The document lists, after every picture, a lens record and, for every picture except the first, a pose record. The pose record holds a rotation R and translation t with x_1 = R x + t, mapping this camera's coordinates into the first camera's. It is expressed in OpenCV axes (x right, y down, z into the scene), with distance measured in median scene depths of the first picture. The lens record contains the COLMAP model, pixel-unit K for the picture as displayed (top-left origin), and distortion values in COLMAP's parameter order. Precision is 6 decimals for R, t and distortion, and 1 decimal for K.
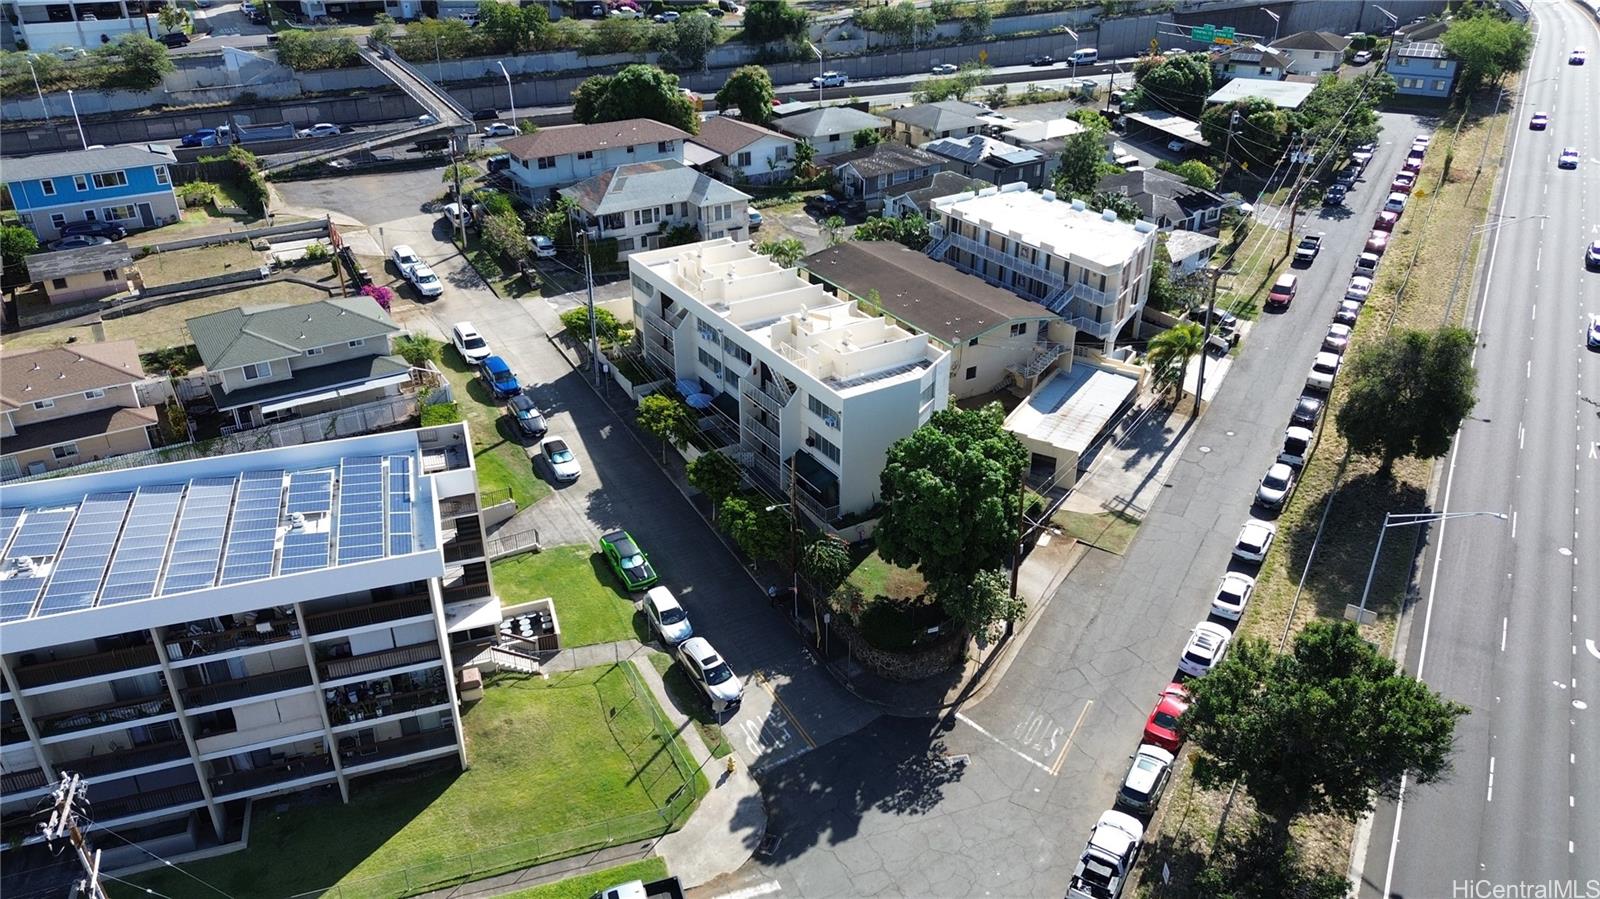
lens RADIAL K [[1133.7, 0, 800.0], [0, 1133.7, 449.5], [0, 0, 1]] dist [0.067091, -0.060811]
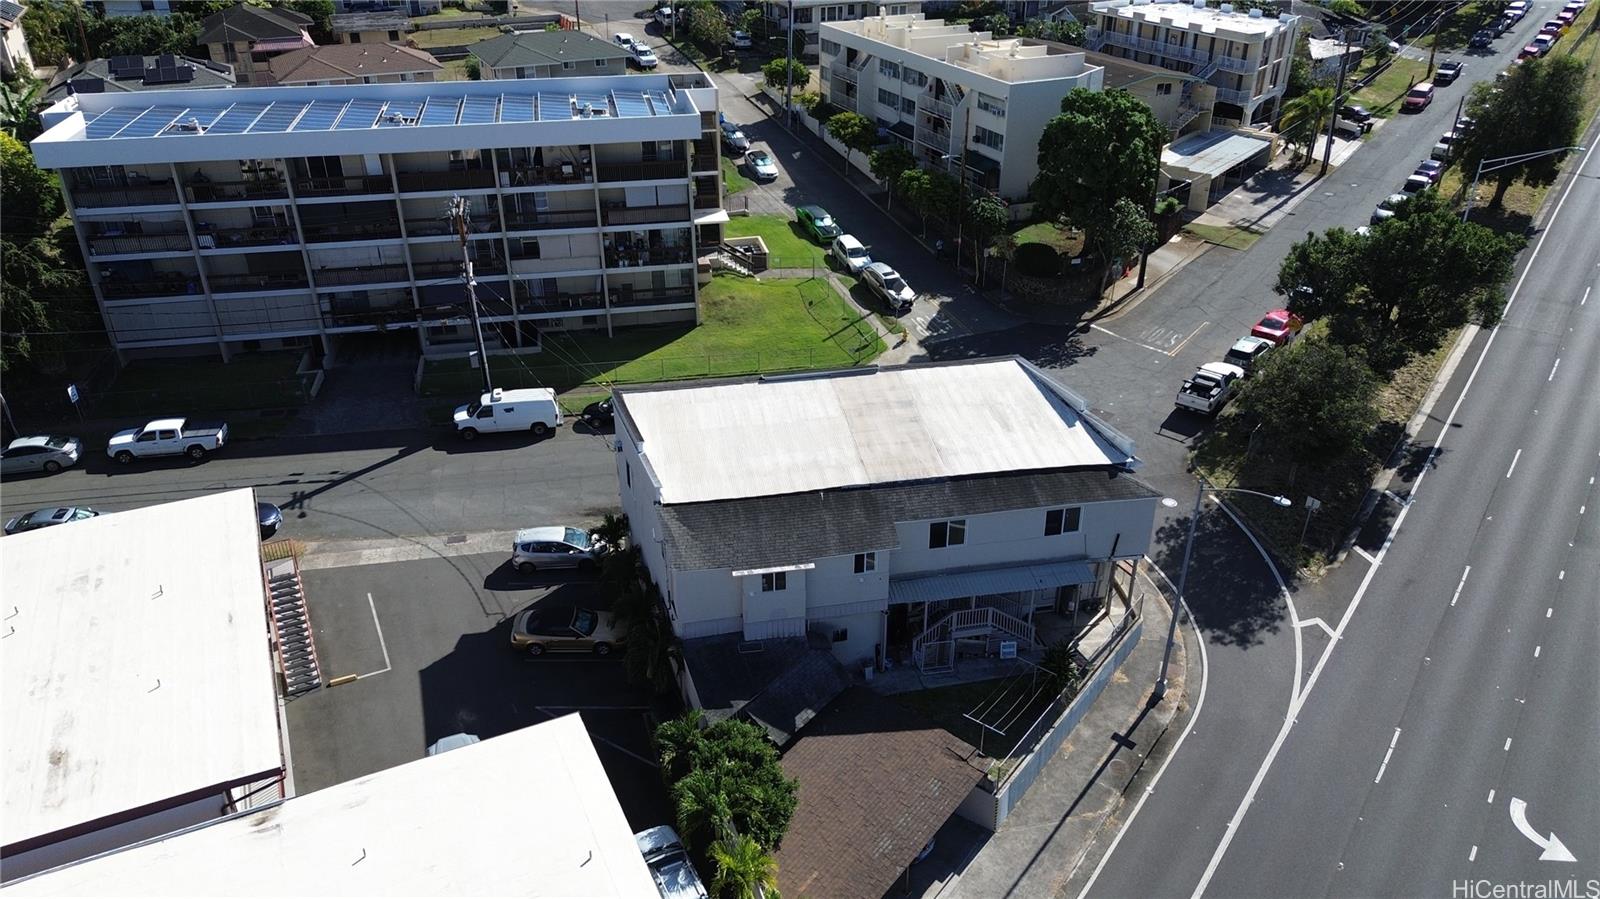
lens RADIAL K [[1133.7, 0, 800.0], [0, 1133.7, 449.5], [0, 0, 1]] dist [0.067091, -0.060811]
pose [[0.992633, 0.058281, -0.106222, -0.027928], [-0.057176, 0.998274, 0.013429, 0.305933], [0.106821, -0.007257, 0.994252, -0.196972]]
